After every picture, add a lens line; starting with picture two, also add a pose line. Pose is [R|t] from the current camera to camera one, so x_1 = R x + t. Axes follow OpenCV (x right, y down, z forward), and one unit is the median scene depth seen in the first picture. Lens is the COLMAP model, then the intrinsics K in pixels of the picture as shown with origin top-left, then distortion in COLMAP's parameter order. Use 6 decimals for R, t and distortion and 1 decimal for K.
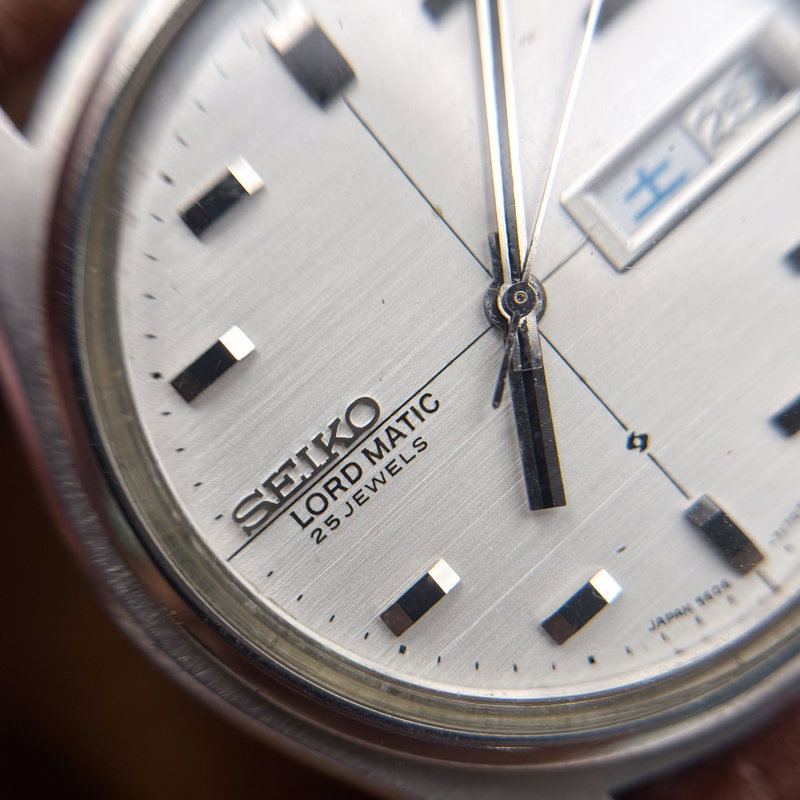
lens RADIAL K [[1164.3, 0, 398.9], [0, 1164.3, 432.4], [0, 0, 1]] dist [0.444957, -0.003100]
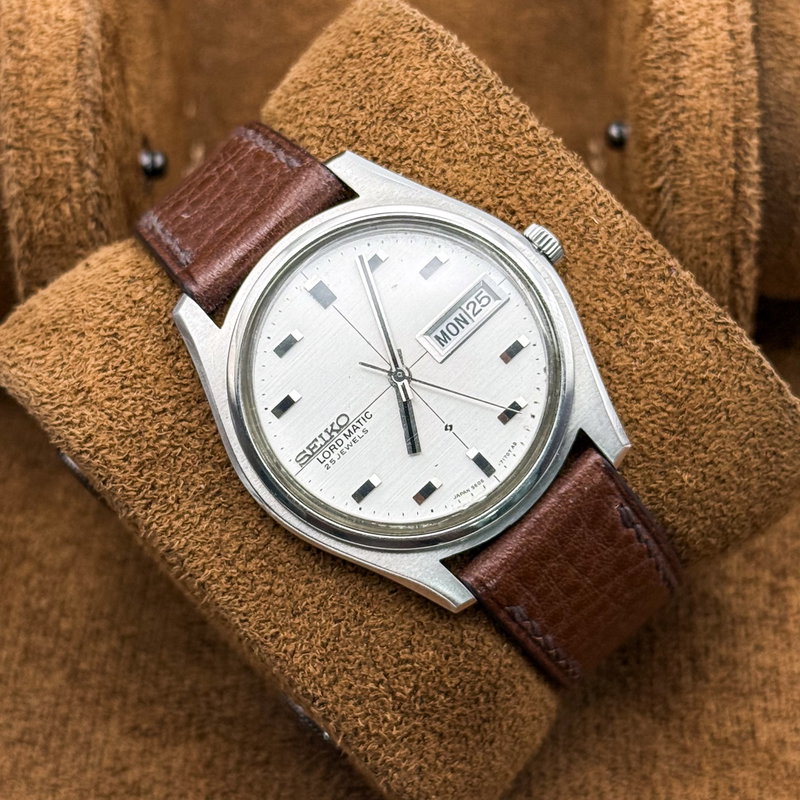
lens RADIAL K [[2243.1, 0, 416.1], [0, 2243.1, 399.5], [0, 0, 1]] dist [0.093536, 0.130118]
pose [[0.995069, -0.033975, -0.093189, 0.605350], [0.027805, 0.997384, -0.066728, 0.280208], [0.095212, 0.063808, 0.993410, -4.007269]]
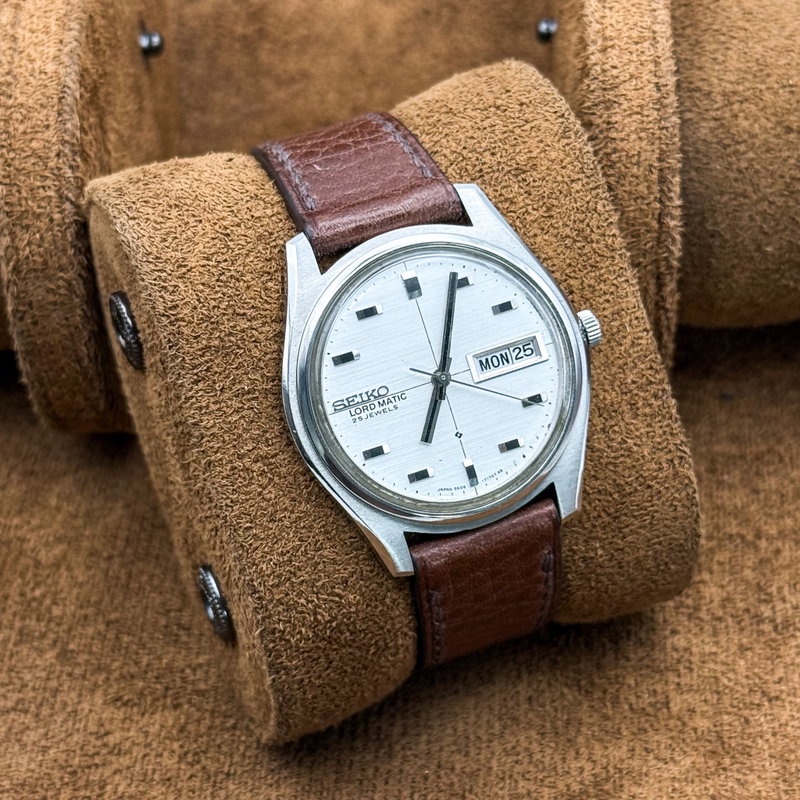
lens RADIAL K [[2243.1, 0, 416.1], [0, 2243.1, 399.5], [0, 0, 1]] dist [0.093536, 0.130118]
pose [[0.909248, 0.406354, 0.090248, -0.483524], [-0.399773, 0.912879, -0.082663, 0.467036], [-0.115976, 0.039083, 0.992483, -4.969440]]
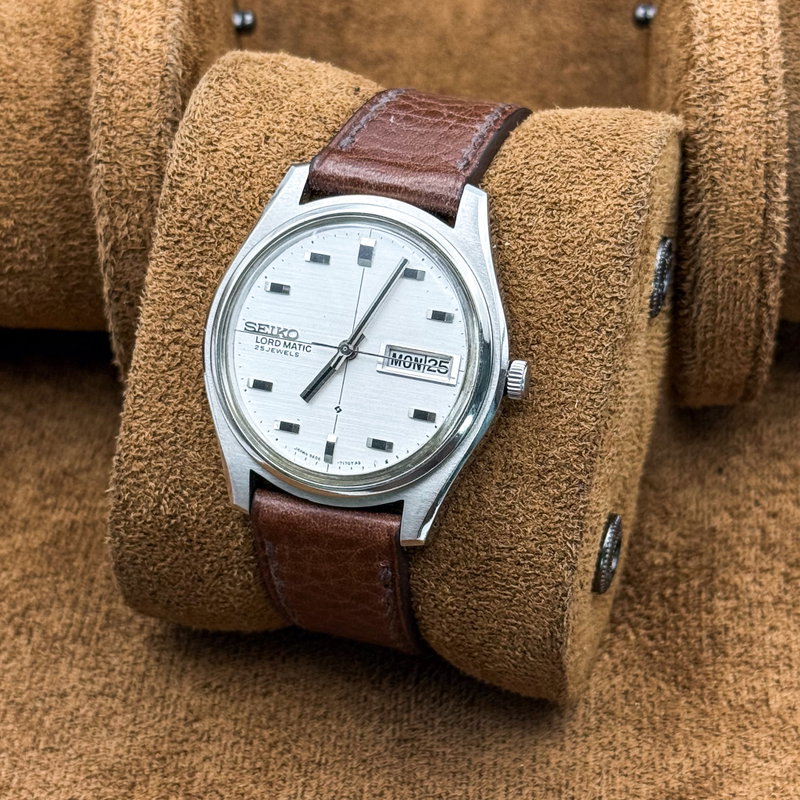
lens RADIAL K [[2243.1, 0, 416.1], [0, 2243.1, 399.5], [0, 0, 1]] dist [0.093536, 0.130118]
pose [[0.559141, 0.779555, -0.282232, 1.980215], [-0.757140, 0.618827, 0.209264, -1.410266], [0.337786, 0.096681, 0.936244, -4.490116]]
